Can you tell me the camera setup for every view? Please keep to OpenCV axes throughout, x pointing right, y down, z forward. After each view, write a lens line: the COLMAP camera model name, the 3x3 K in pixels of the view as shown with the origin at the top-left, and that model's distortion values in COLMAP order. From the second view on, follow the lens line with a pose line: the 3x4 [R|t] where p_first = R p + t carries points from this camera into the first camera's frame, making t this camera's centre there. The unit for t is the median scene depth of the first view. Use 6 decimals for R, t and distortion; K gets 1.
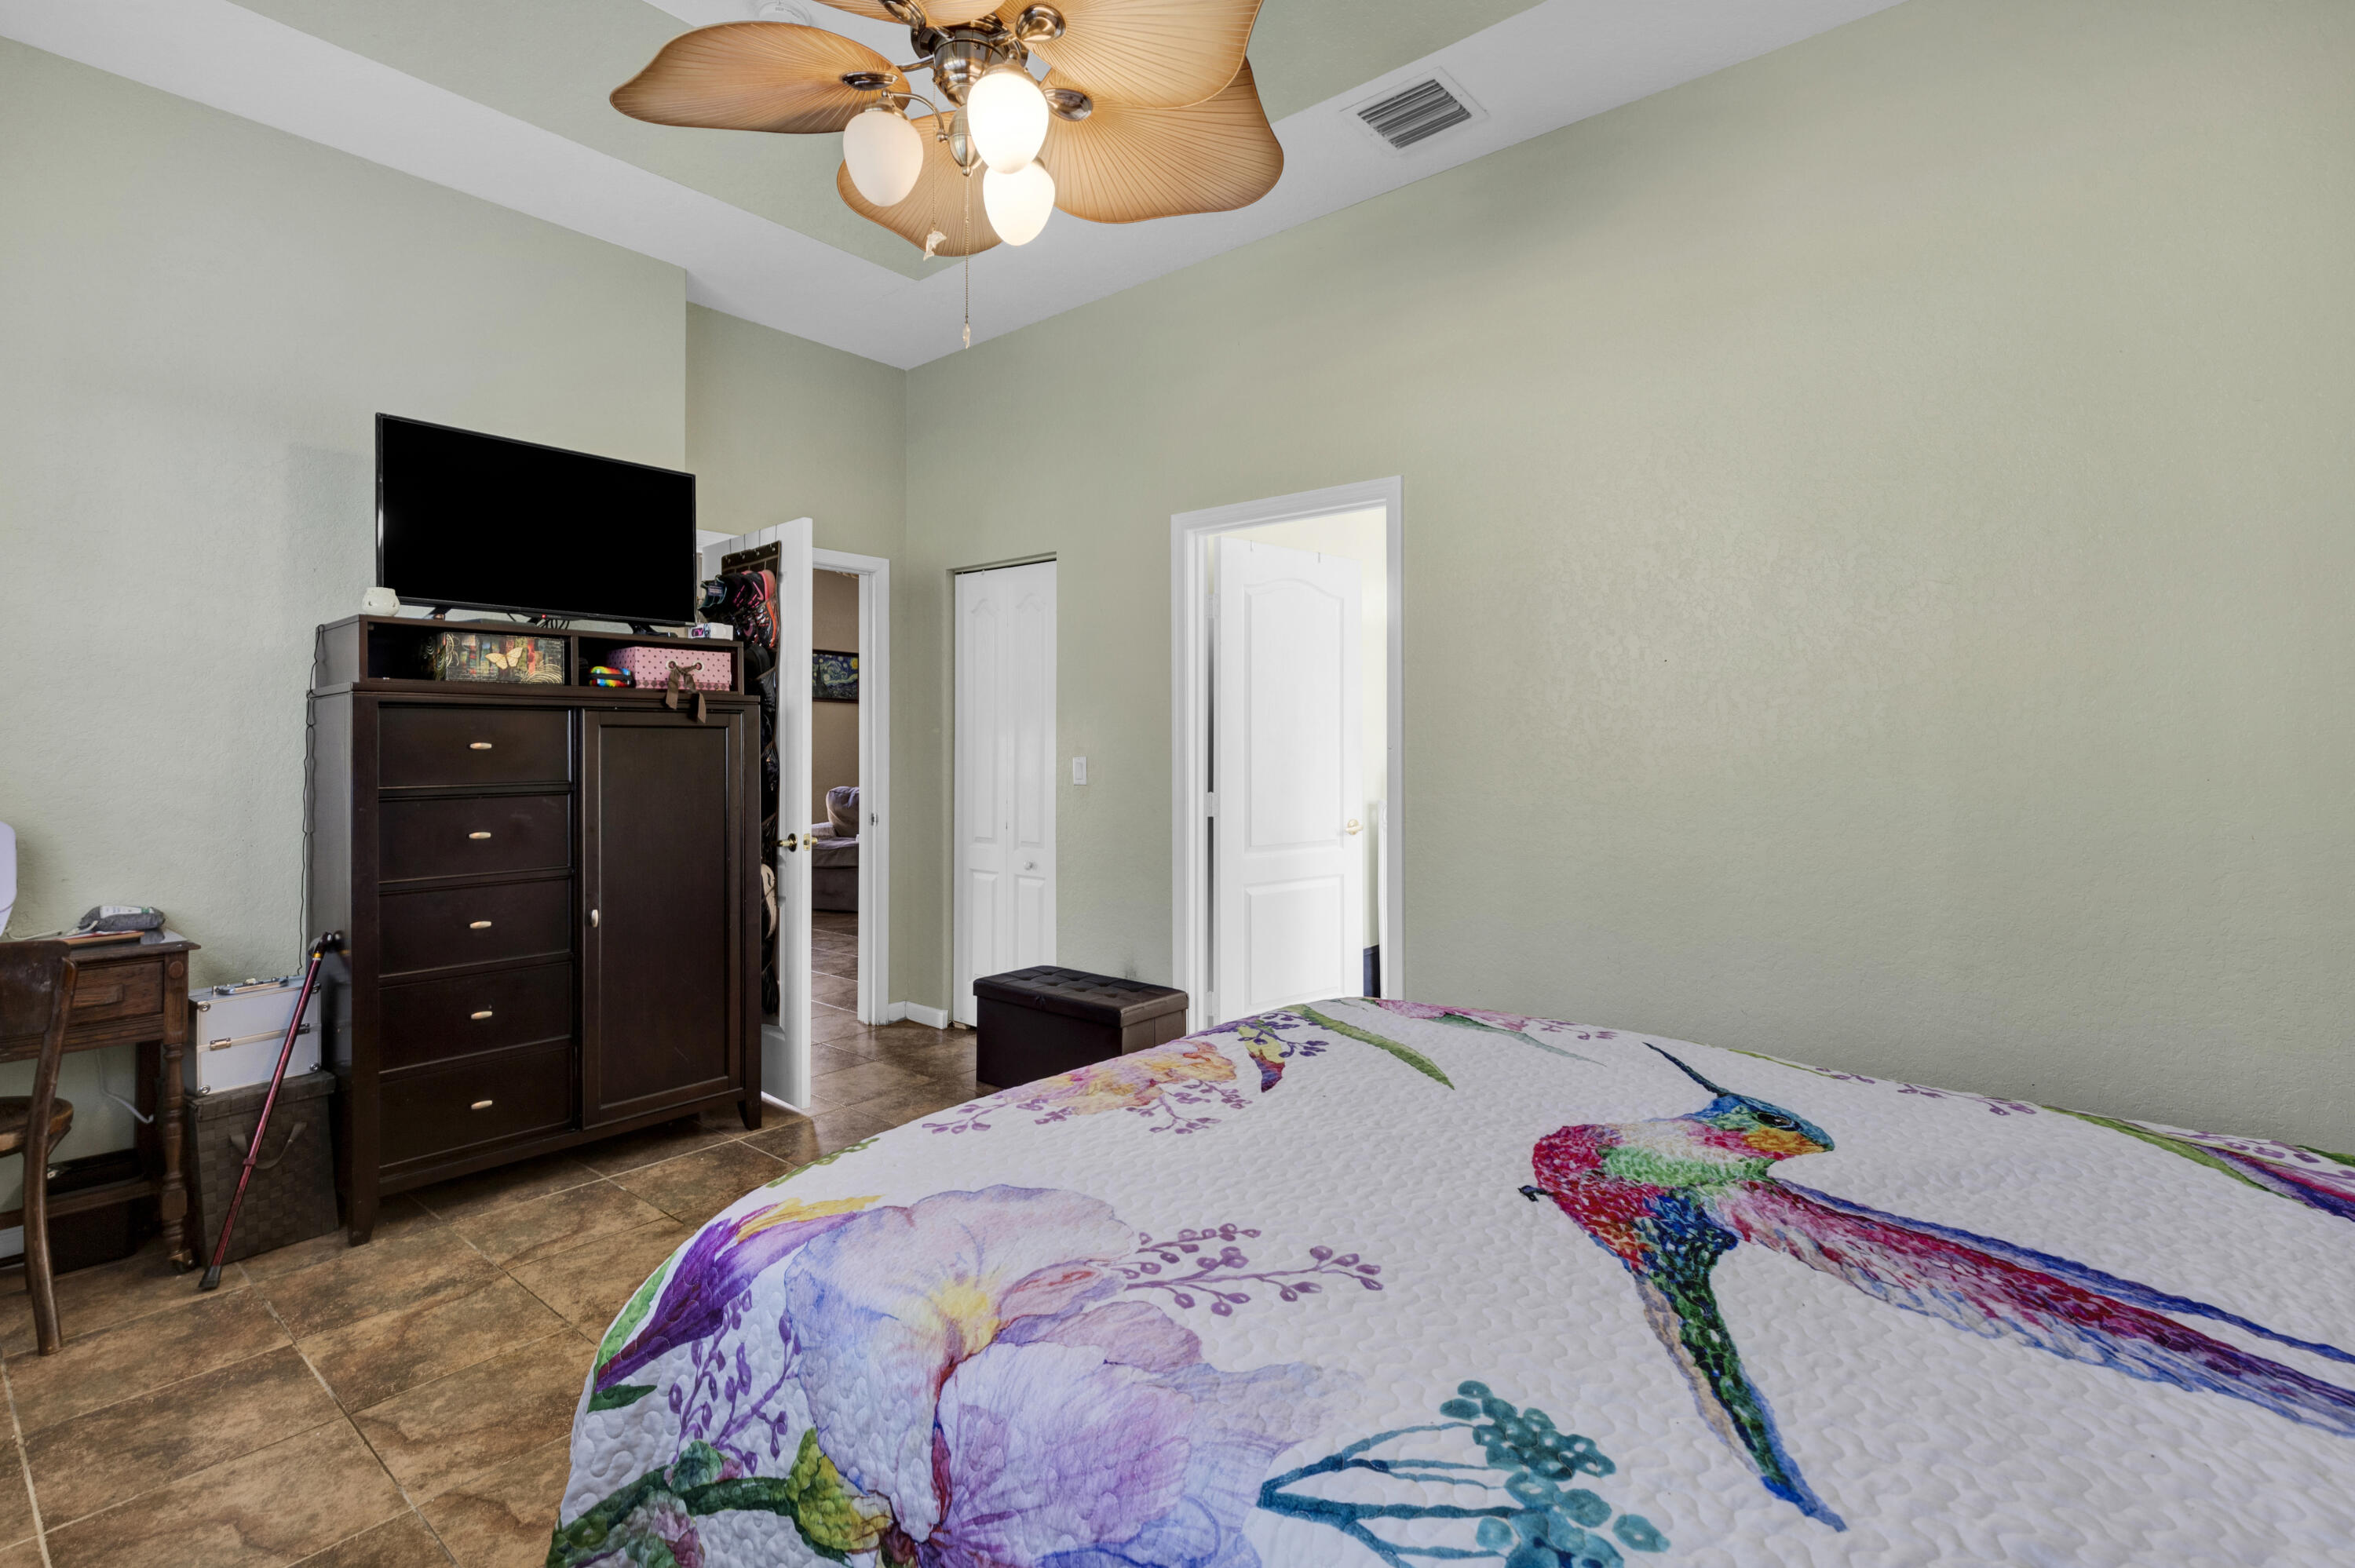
lens RADIAL K [[1081.6, 0, 1178.9], [0, 1081.6, 738.5], [0, 0, 1]] dist [0.005692, -0.000883]
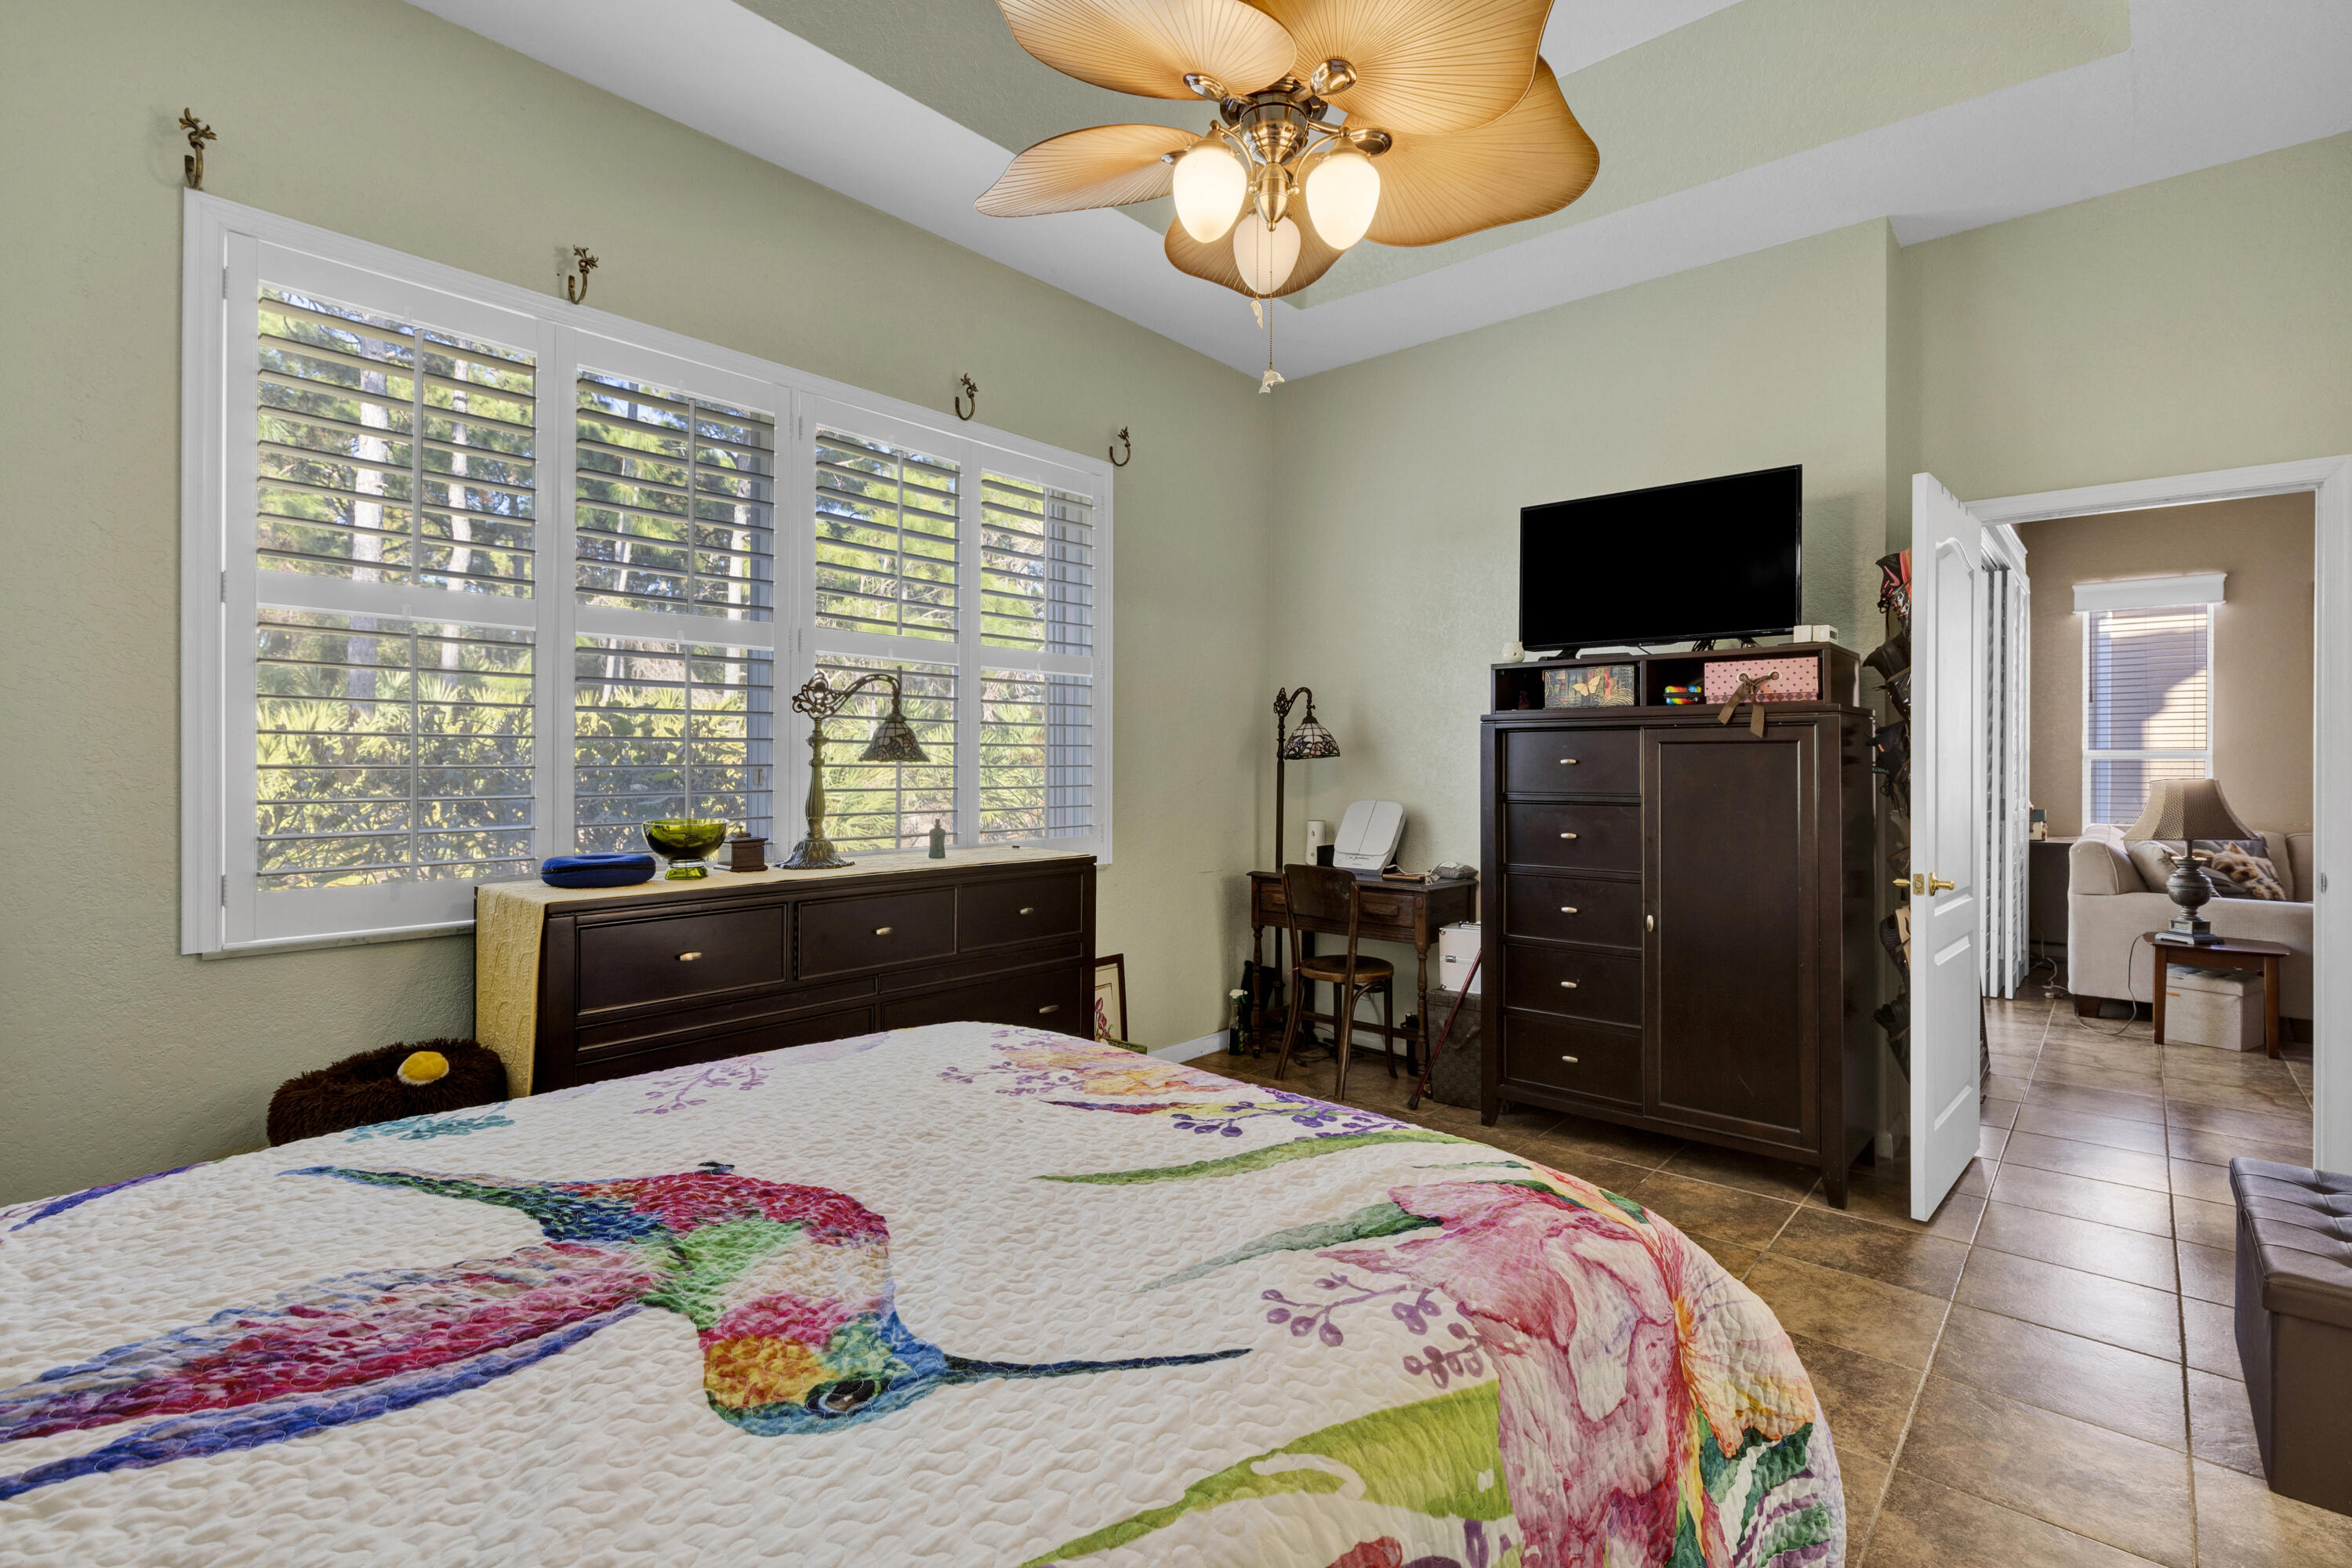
lens RADIAL K [[1080.4, 0, 1189.4], [0, 1080.4, 769.0], [0, 0, 1]] dist [0.005692, -0.000883]
pose [[-0.003346, 0.008937, -0.999954, 0.560043], [0.004586, 0.999950, 0.008922, 0.002324], [0.999984, -0.004556, -0.003387, 0.584696]]
